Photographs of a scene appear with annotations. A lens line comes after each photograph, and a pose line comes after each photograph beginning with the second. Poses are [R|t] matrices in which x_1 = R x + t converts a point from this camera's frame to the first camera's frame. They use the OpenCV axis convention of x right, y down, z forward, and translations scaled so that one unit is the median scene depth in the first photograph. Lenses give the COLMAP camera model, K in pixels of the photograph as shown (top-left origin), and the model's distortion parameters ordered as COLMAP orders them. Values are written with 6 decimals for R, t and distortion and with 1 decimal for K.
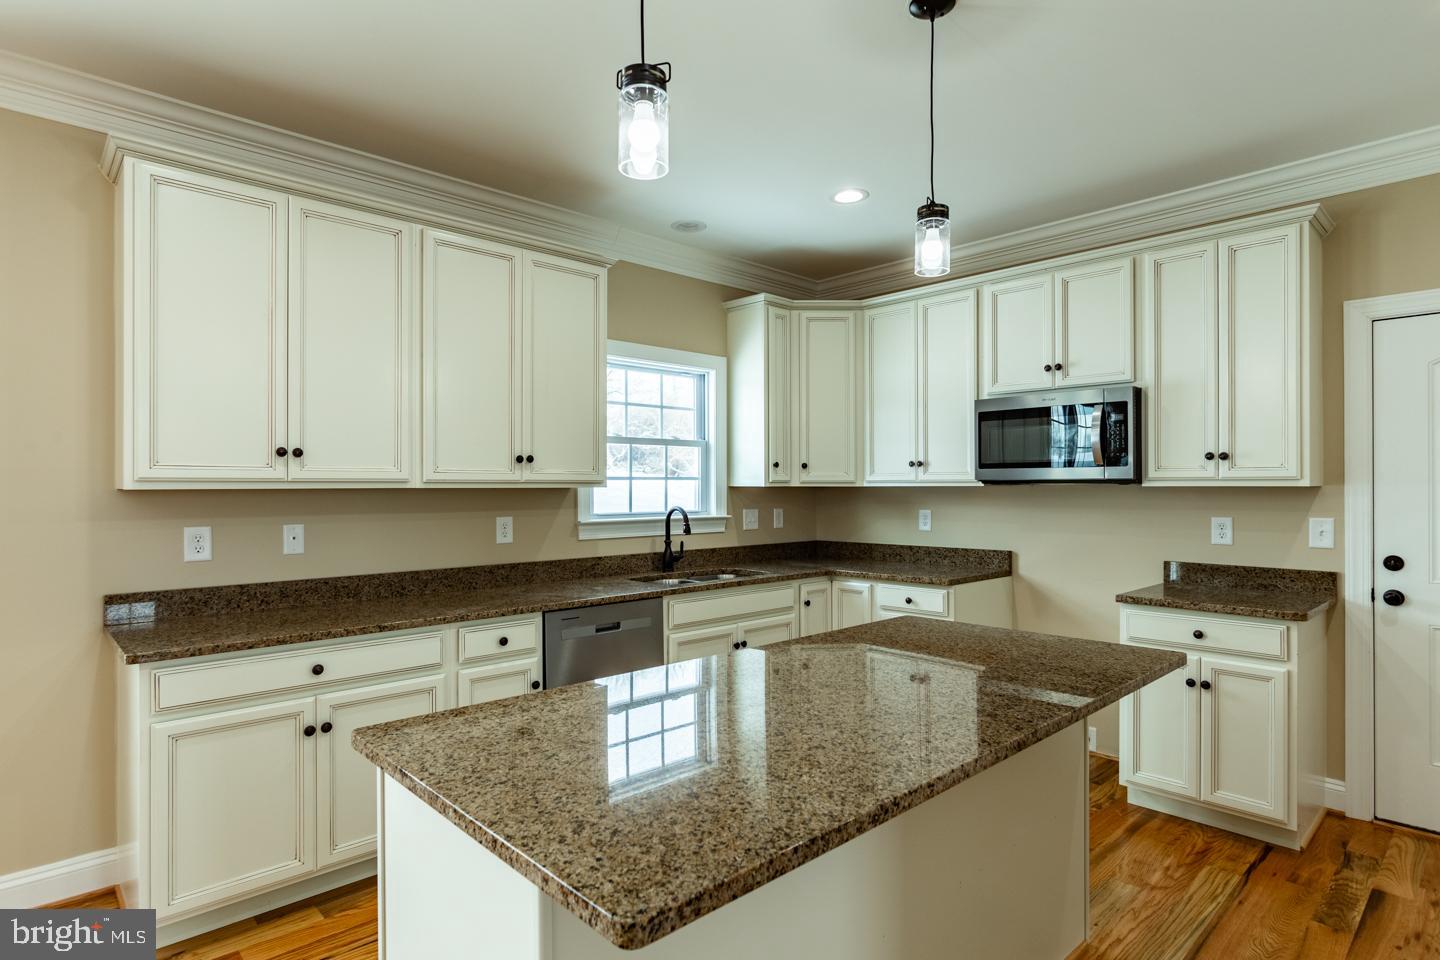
lens RADIAL K [[774.7, 0, 725.4], [0, 774.7, 487.8], [0, 0, 1]] dist [0.003402, 0.000806]
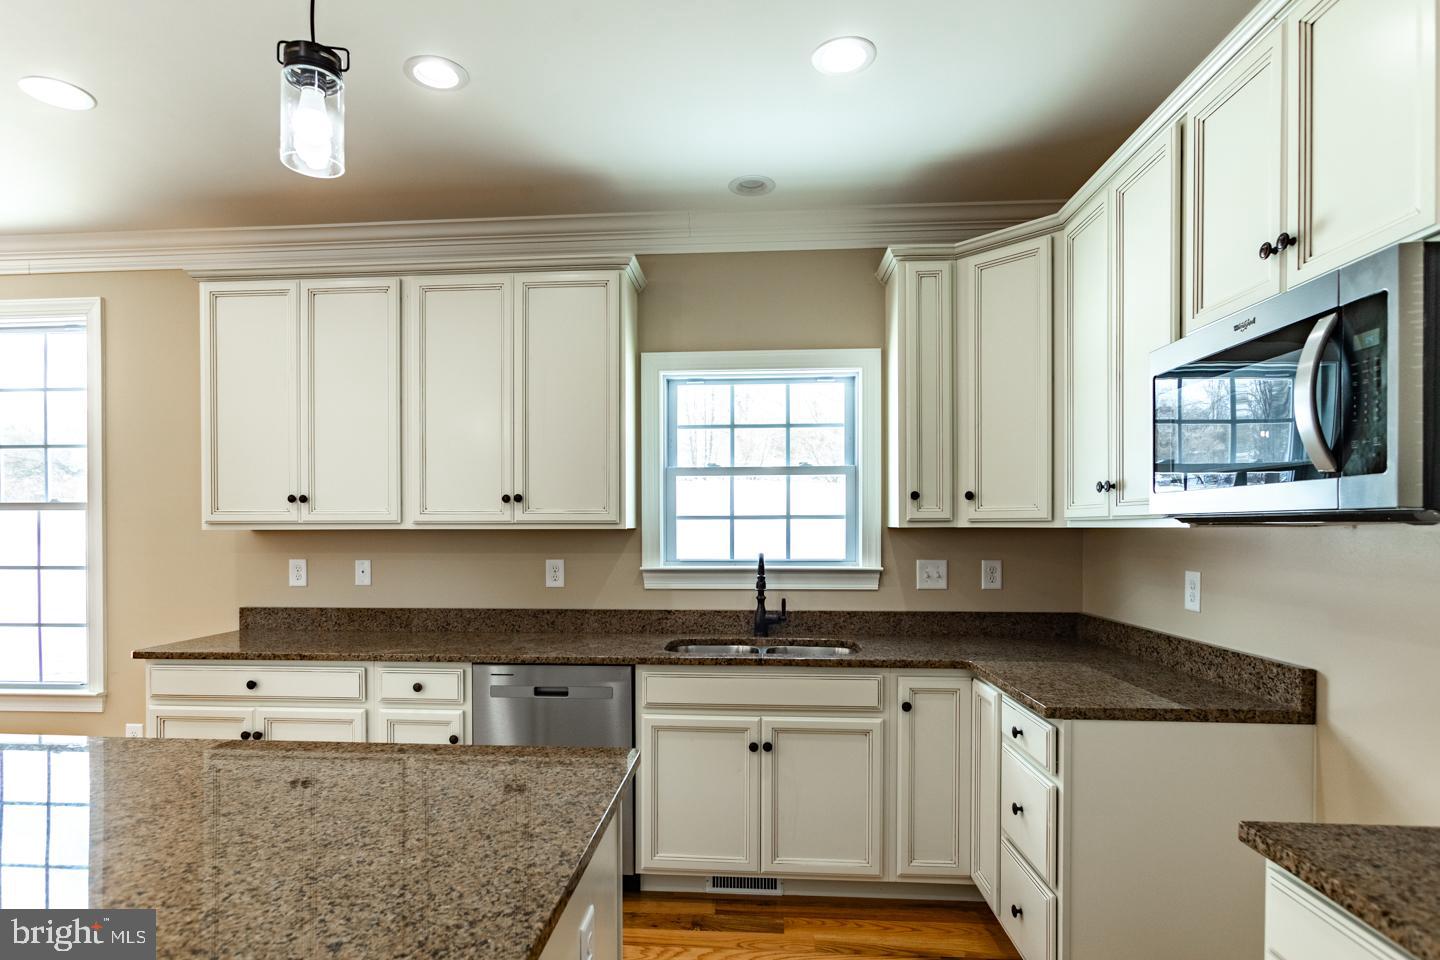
lens RADIAL K [[774.7, 0, 706.9], [0, 774.7, 541.3], [0, 0, 1]] dist [0.003402, 0.000806]
pose [[0.666472, 0.015036, -0.745379, 0.490948], [-0.000032, 0.999797, 0.020139, -0.003694], [0.745530, -0.013399, 0.666337, 0.450298]]
